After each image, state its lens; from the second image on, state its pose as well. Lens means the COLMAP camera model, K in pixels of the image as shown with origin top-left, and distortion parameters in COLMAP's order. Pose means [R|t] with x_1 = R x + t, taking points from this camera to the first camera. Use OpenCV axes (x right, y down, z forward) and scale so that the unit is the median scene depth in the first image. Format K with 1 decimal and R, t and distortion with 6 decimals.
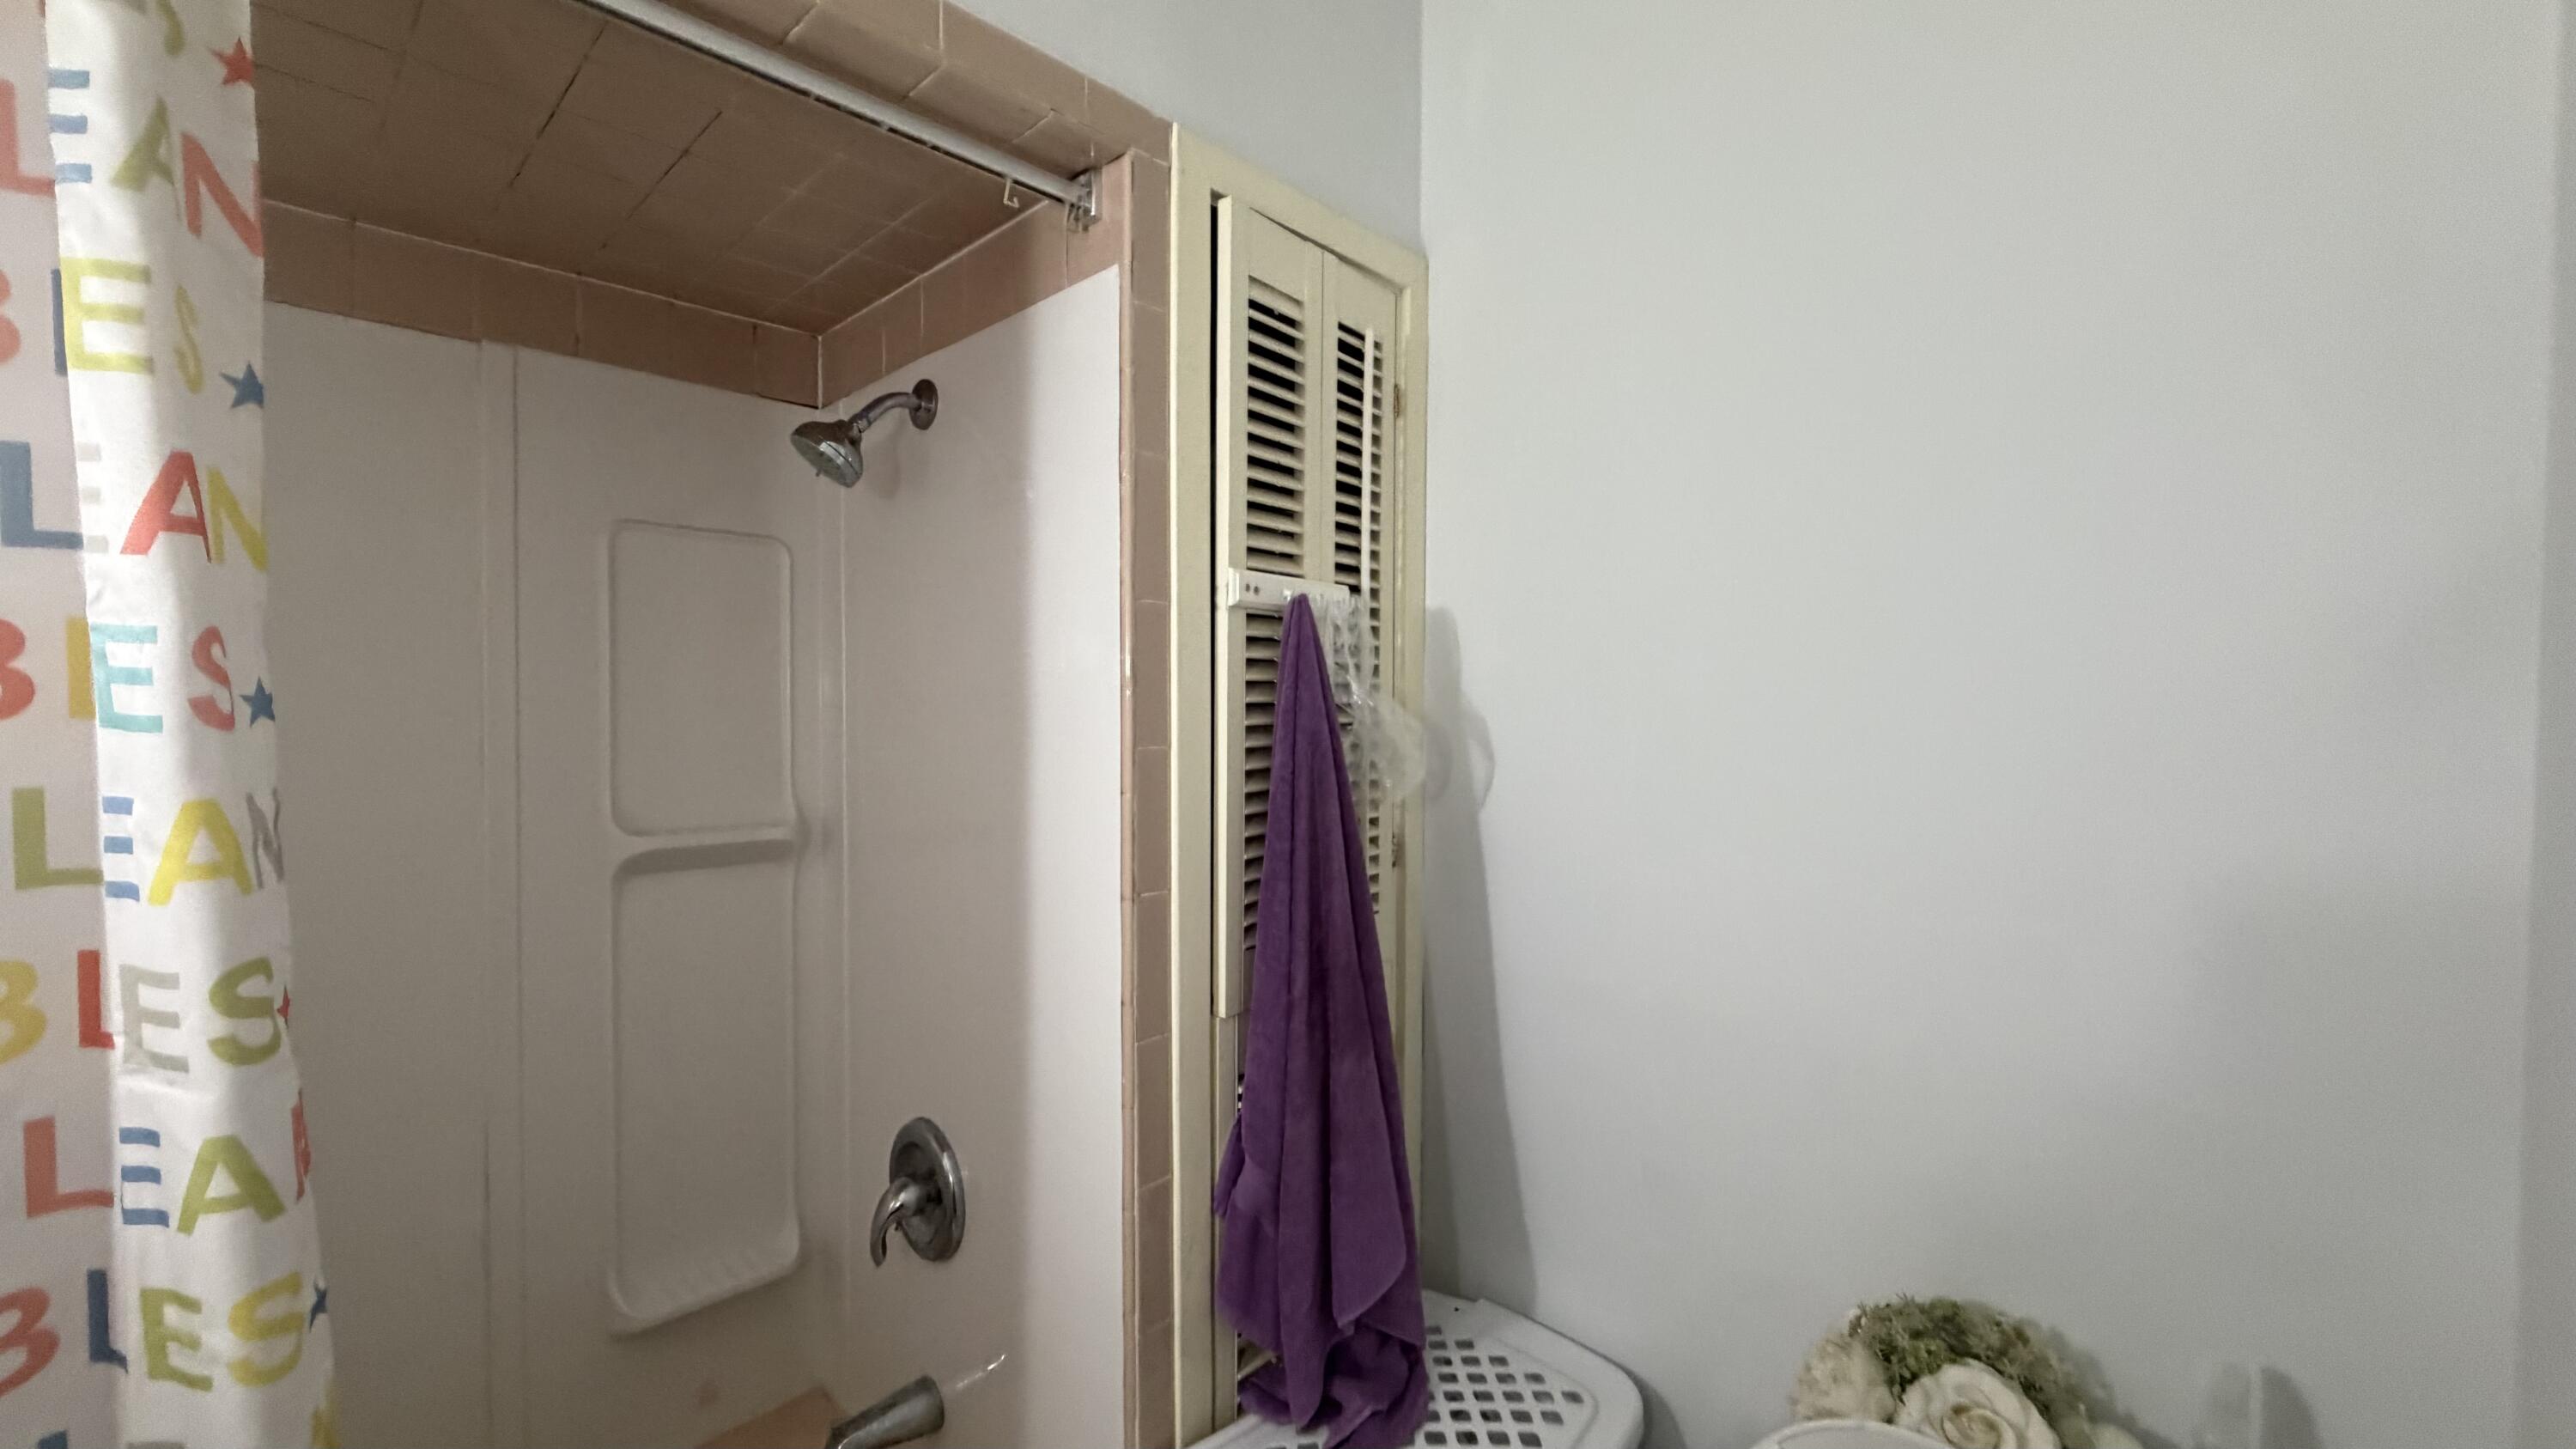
lens RADIAL K [[1023.3, 0, 1277.5], [0, 1023.3, 735.2], [0, 0, 1]] dist [0.001278, -0.000947]
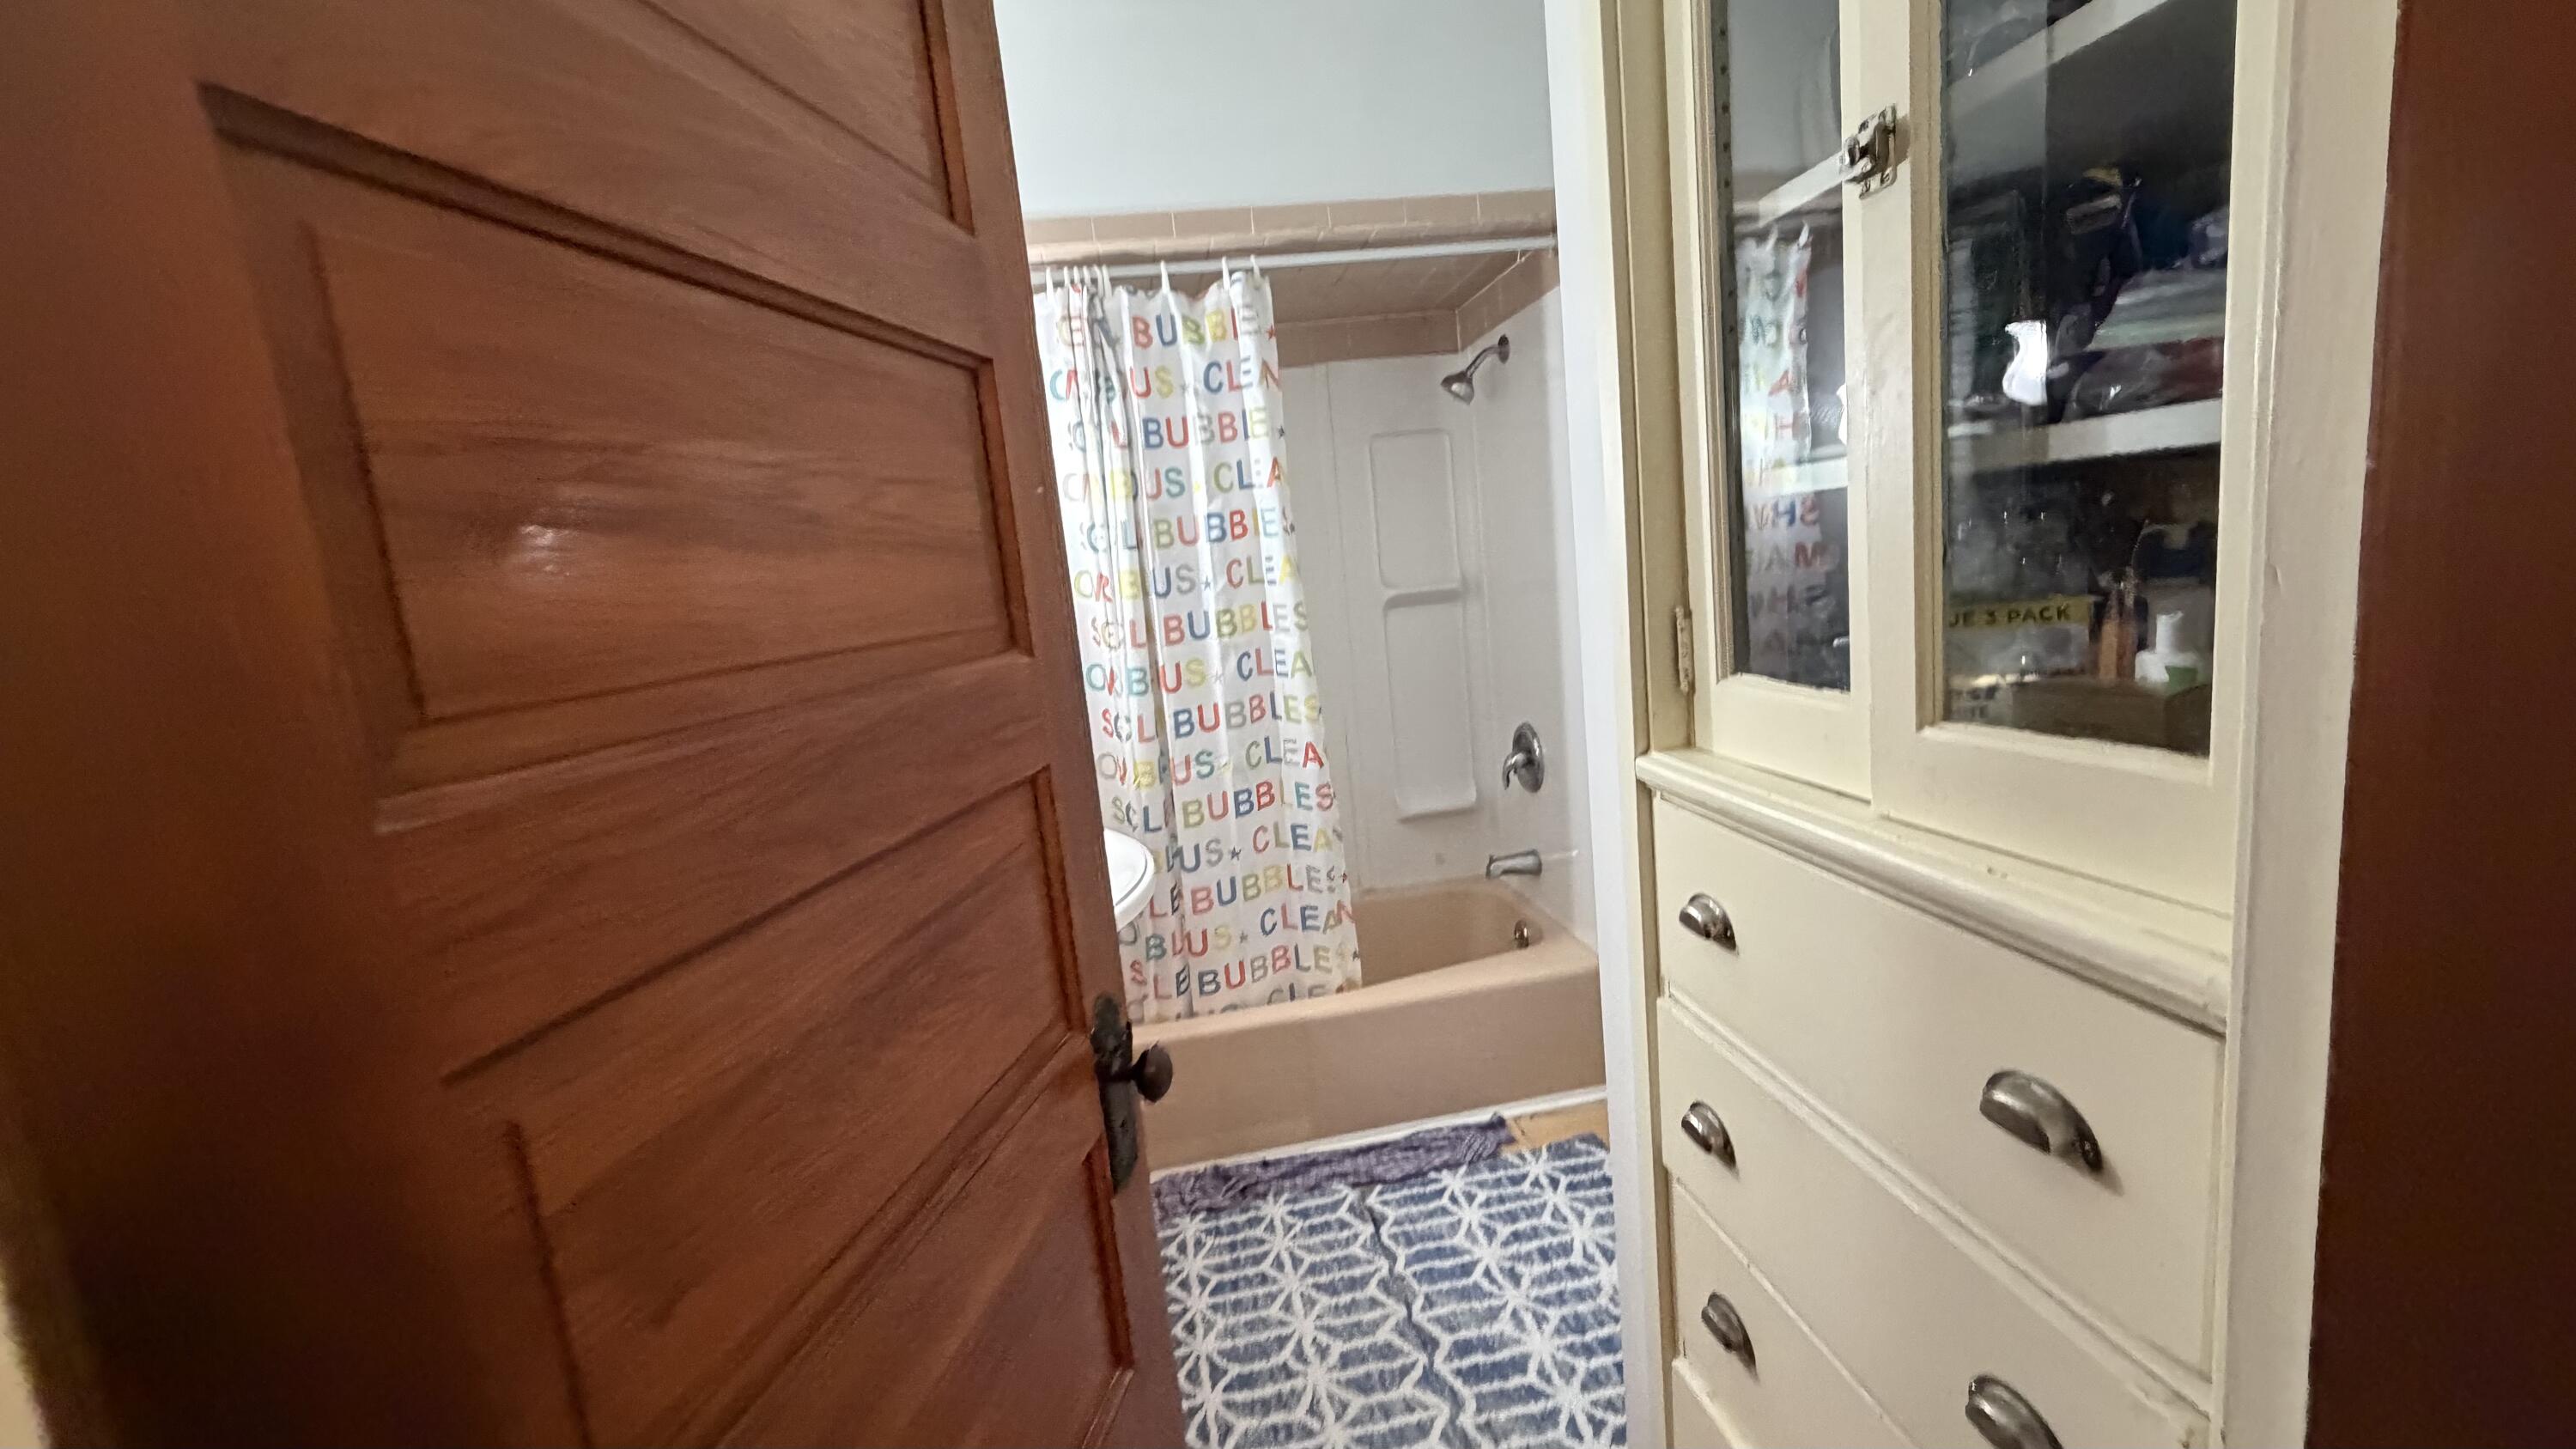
lens RADIAL K [[1023.3, 0, 1291.4], [0, 1023.3, 721.5], [0, 0, 1]] dist [0.001278, -0.000947]
pose [[0.796429, 0.015583, -0.604532, 1.100547], [0.084422, 0.987014, 0.136663, 0.144767], [0.598811, -0.159878, 0.784771, -1.840607]]
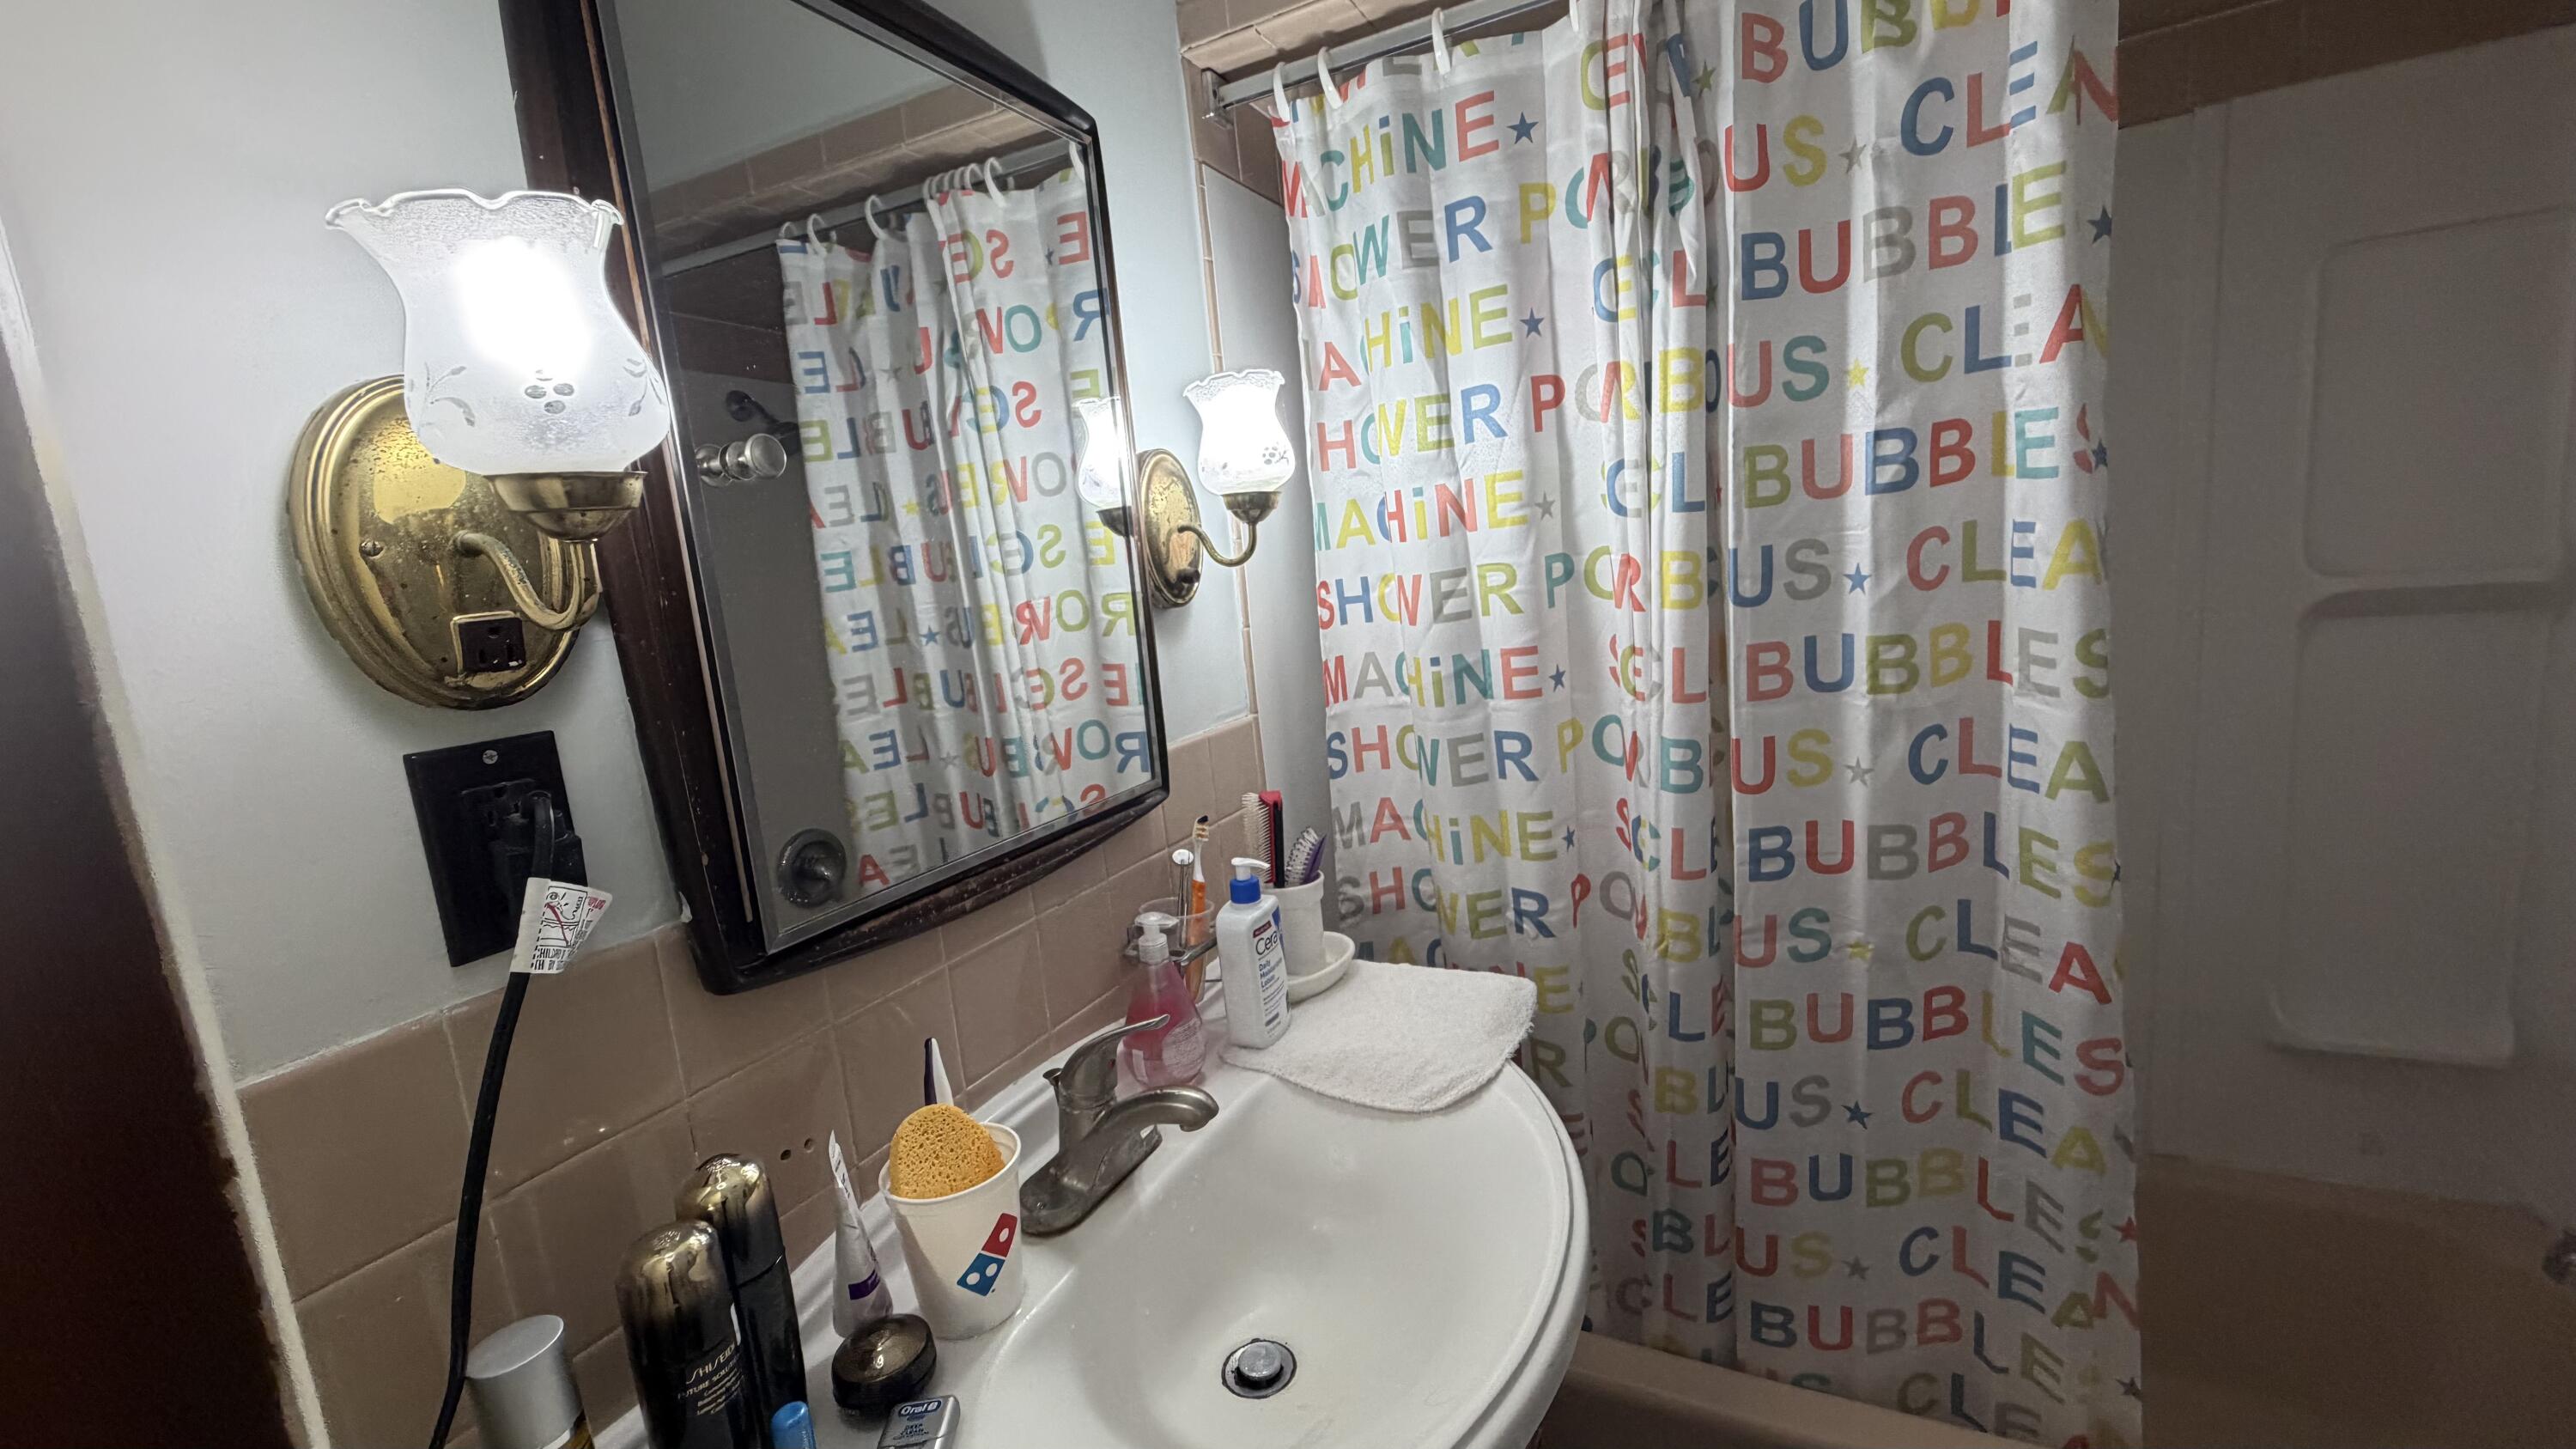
lens RADIAL K [[1023.3, 0, 1281.7], [0, 1023.3, 722.5], [0, 0, 1]] dist [0.001278, -0.000947]
pose [[0.284014, 0.119143, -0.951389, 0.095126], [0.068428, 0.987201, 0.144056, 0.057837], [0.956375, -0.106015, 0.272226, -0.564328]]
